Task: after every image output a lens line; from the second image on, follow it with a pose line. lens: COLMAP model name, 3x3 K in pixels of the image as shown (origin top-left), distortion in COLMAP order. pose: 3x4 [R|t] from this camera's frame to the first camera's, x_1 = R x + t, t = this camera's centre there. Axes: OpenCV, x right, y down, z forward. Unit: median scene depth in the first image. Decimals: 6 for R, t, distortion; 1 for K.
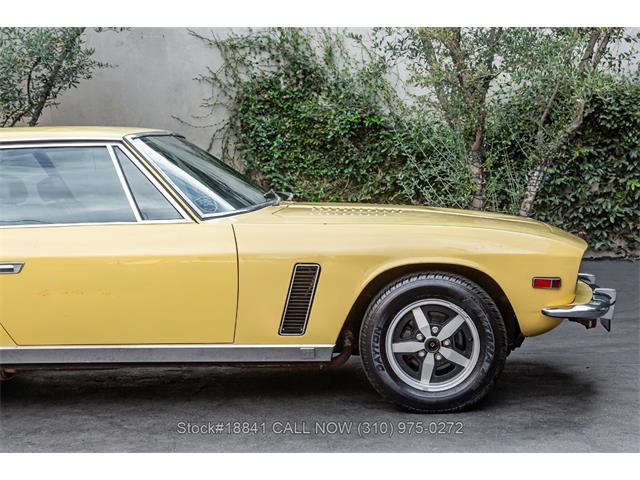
lens RADIAL K [[1403.6, 0, 320.0], [0, 1403.6, 240.0], [0, 0, 1]] dist [0.312010, 0.277553]
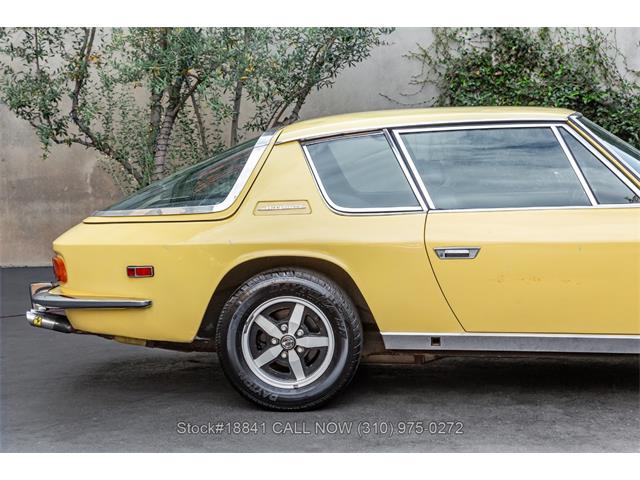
lens RADIAL K [[1403.6, 0, 320.0], [0, 1403.6, 240.0], [0, 0, 1]] dist [0.312010, 0.277553]
pose [[0.999365, 0.007686, -0.034792, -0.113277], [-0.007106, 0.999834, 0.016770, -0.001900], [0.034915, -0.016512, 0.999254, 0.012759]]
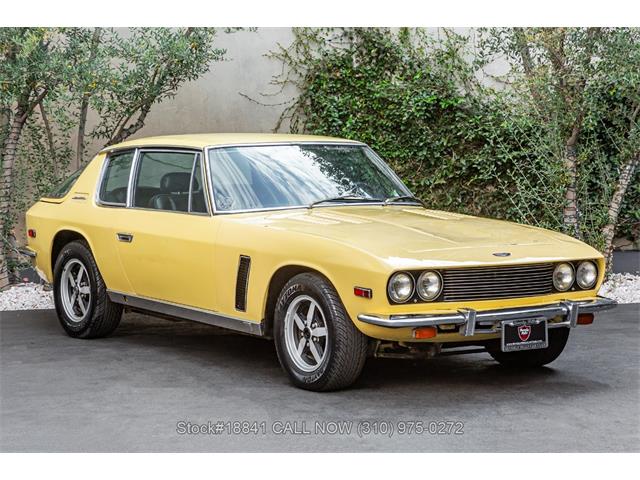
lens RADIAL K [[1858.1, 0, 318.6], [0, 1858.1, 222.5], [0, 0, 1]] dist [0.611460, -0.179868]
pose [[0.999717, 0.019051, 0.014215, -0.068366], [-0.019115, 0.999808, 0.004365, -0.005997], [-0.014129, -0.004635, 0.999889, -0.281340]]
